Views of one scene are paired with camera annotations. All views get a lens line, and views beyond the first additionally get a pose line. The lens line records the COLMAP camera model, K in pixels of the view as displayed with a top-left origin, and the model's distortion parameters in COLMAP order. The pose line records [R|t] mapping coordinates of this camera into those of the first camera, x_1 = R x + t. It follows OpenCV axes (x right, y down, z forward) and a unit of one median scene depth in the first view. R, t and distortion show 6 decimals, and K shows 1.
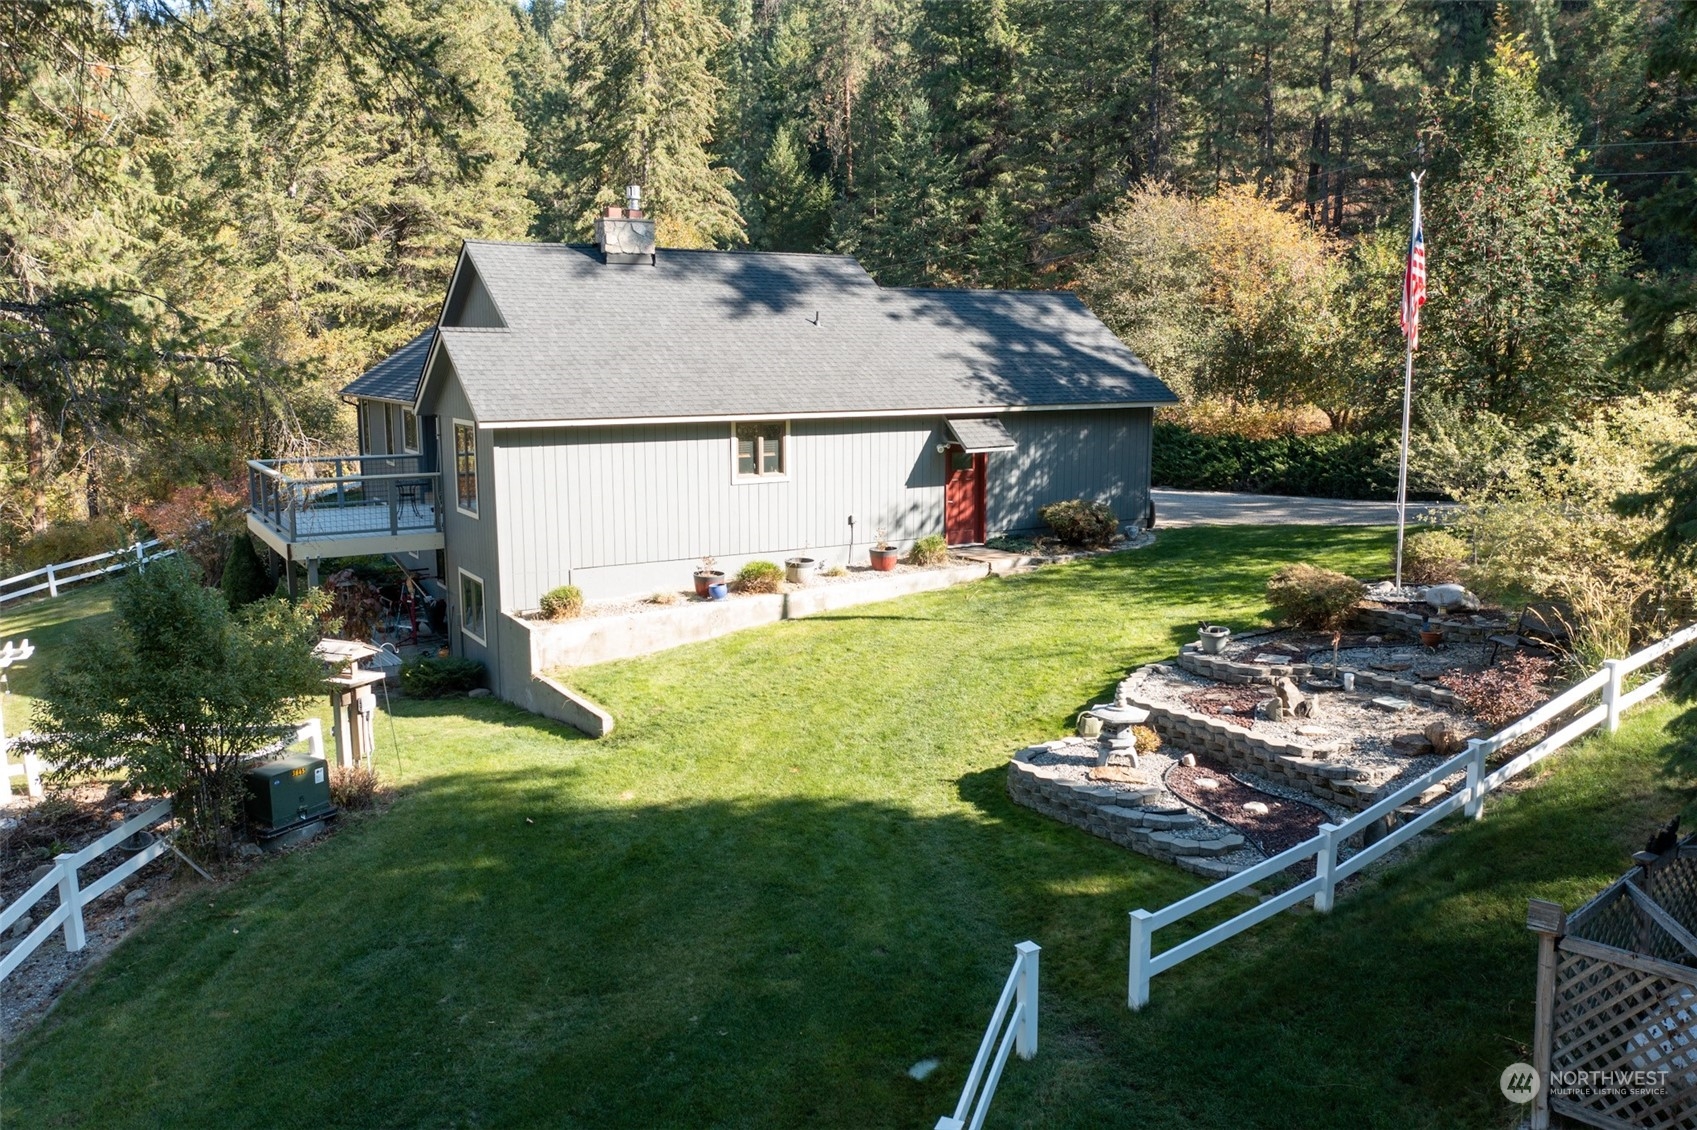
lens RADIAL K [[1394.9, 0, 848.5], [0, 1394.9, 565.0], [0, 0, 1]] dist [0.005103, 0.000907]
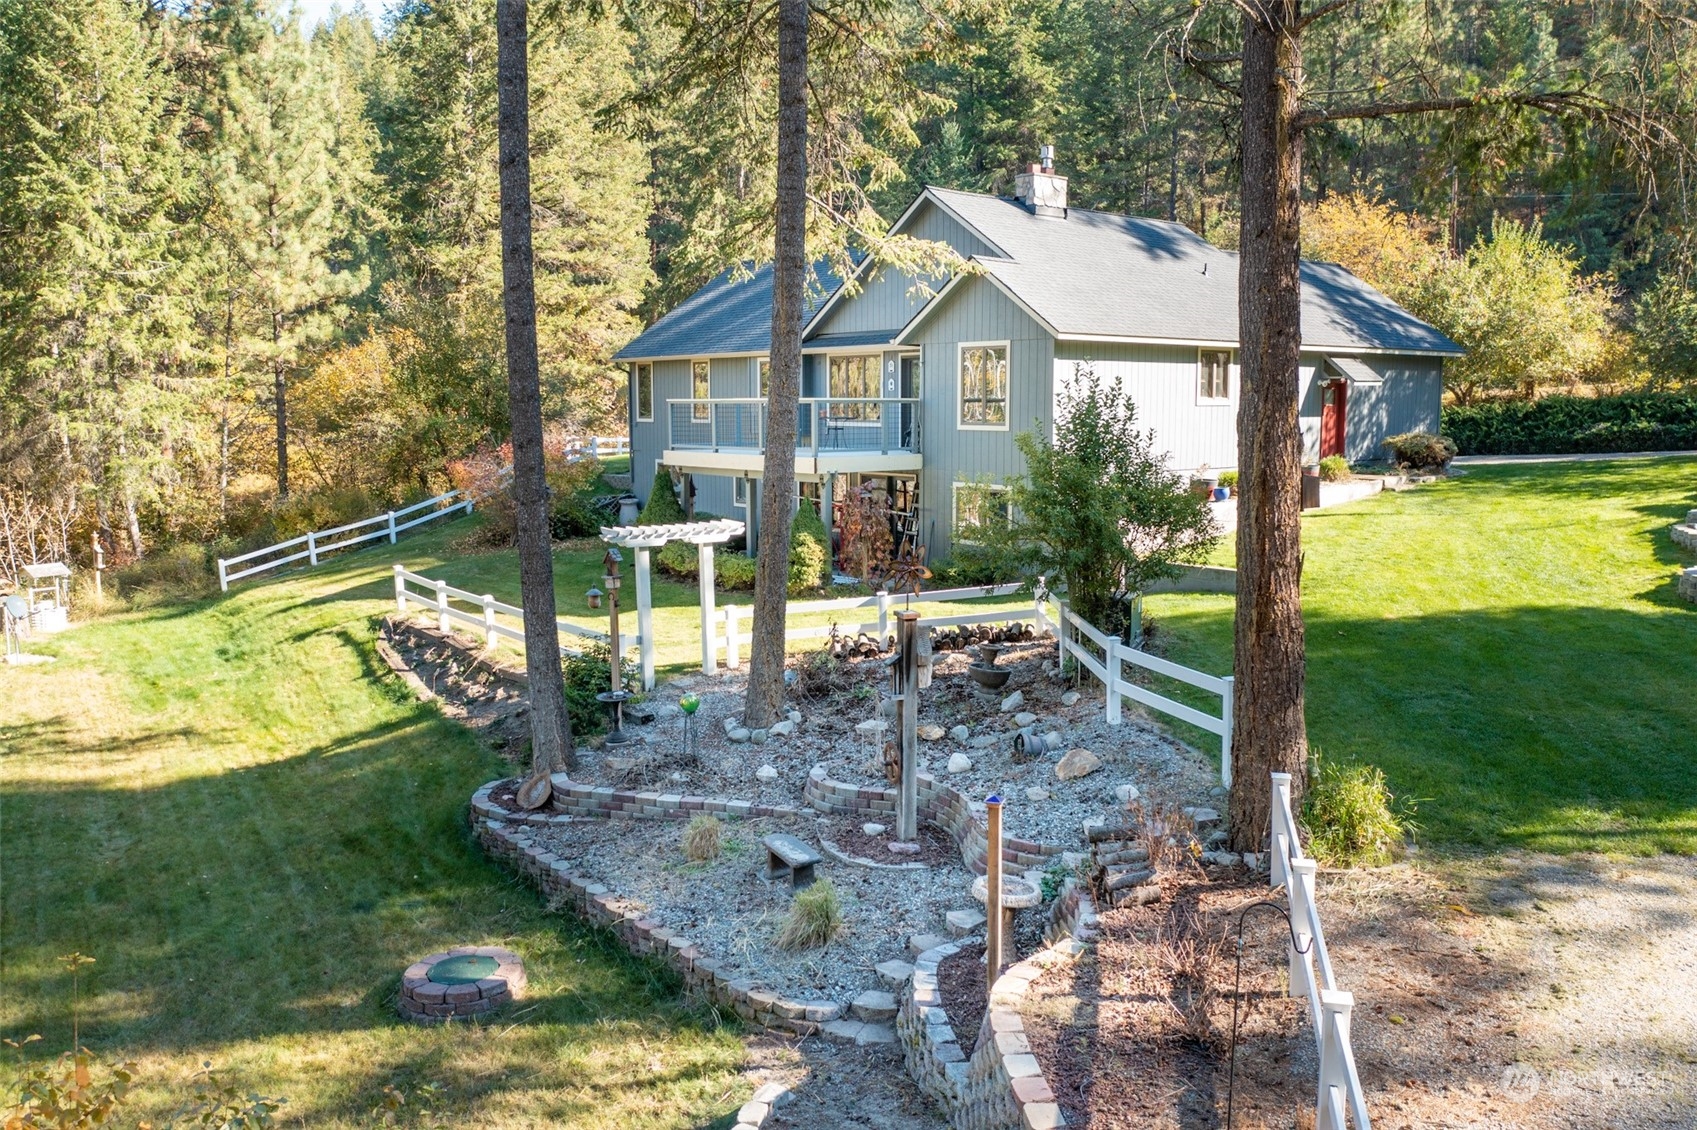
lens RADIAL K [[1394.9, 0, 848.5], [0, 1394.9, 565.0], [0, 0, 1]] dist [0.005103, 0.000907]
pose [[0.979431, -0.022530, 0.200515, -0.532069], [0.031292, 0.998684, -0.040636, 0.098569], [-0.199336, 0.046074, 0.978847, -0.038101]]
